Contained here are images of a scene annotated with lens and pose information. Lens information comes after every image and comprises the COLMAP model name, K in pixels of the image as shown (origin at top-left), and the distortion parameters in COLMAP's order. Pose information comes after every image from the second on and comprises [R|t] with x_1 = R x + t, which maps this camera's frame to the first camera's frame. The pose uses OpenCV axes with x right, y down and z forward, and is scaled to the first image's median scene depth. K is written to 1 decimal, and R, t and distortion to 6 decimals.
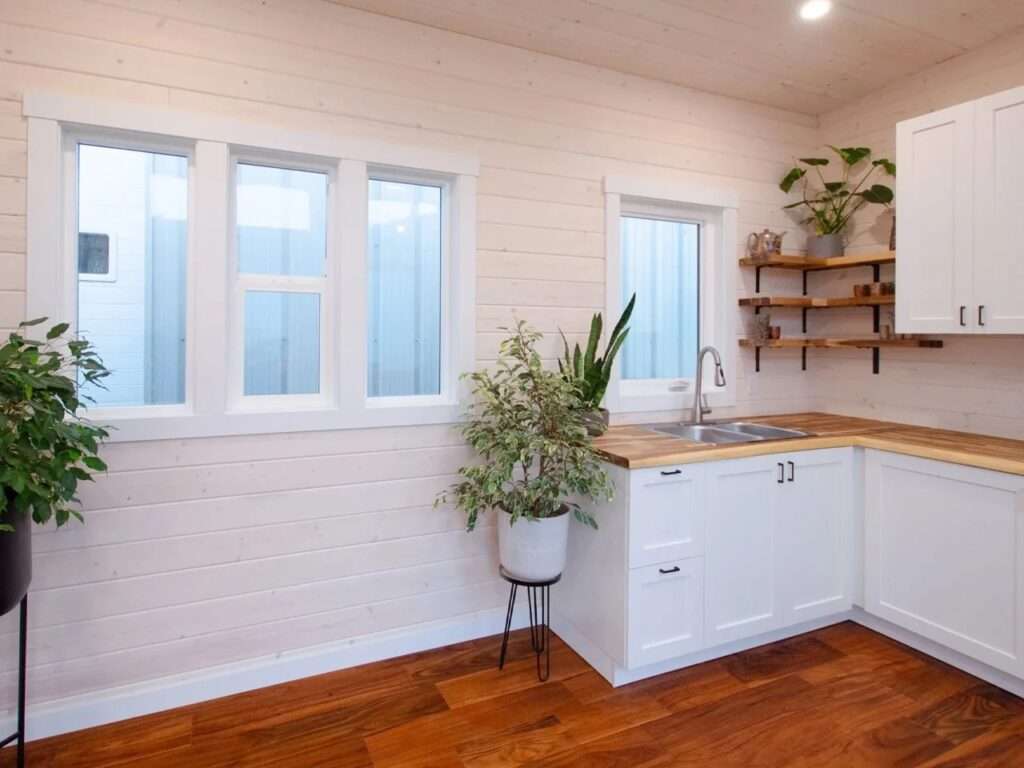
lens RADIAL K [[559.0, 0, 460.9], [0, 559.0, 327.6], [0, 0, 1]] dist [0.005599, -0.000650]
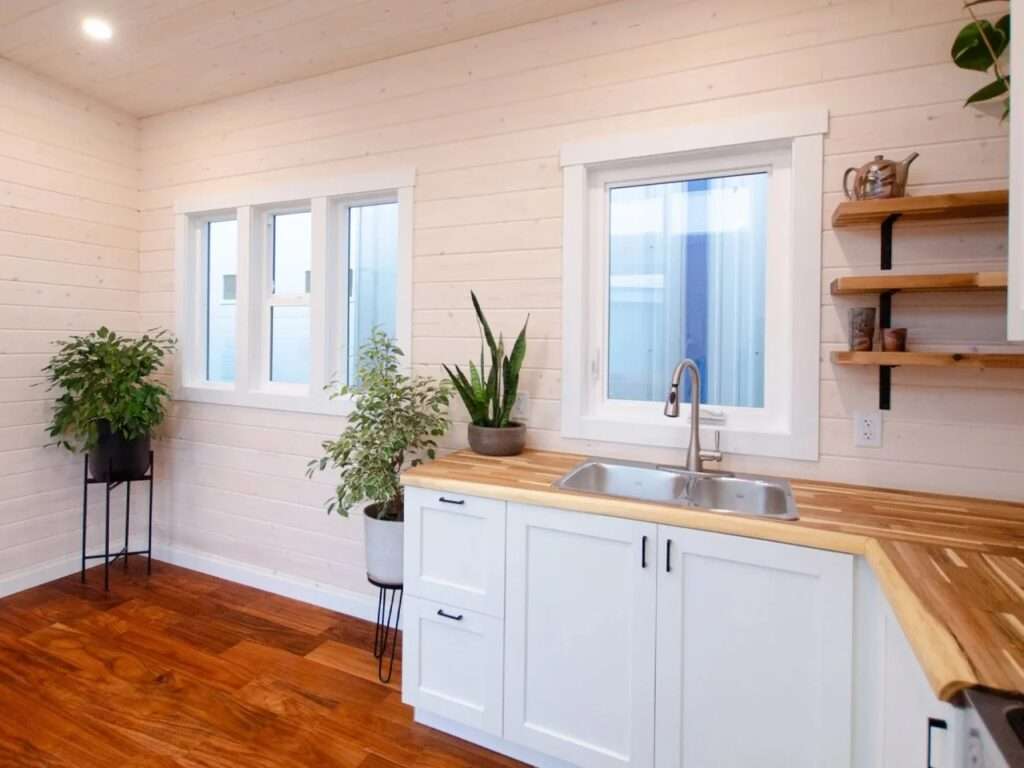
lens RADIAL K [[582.3, 0, 477.9], [0, 582.3, 337.7], [0, 0, 1]] dist [0.001619, 0.000448]
pose [[0.642021, 0.000486, -0.766687, 0.948775], [-0.002942, 0.999994, -0.001829, 0.011971], [0.766682, 0.003430, 0.642018, 0.408405]]
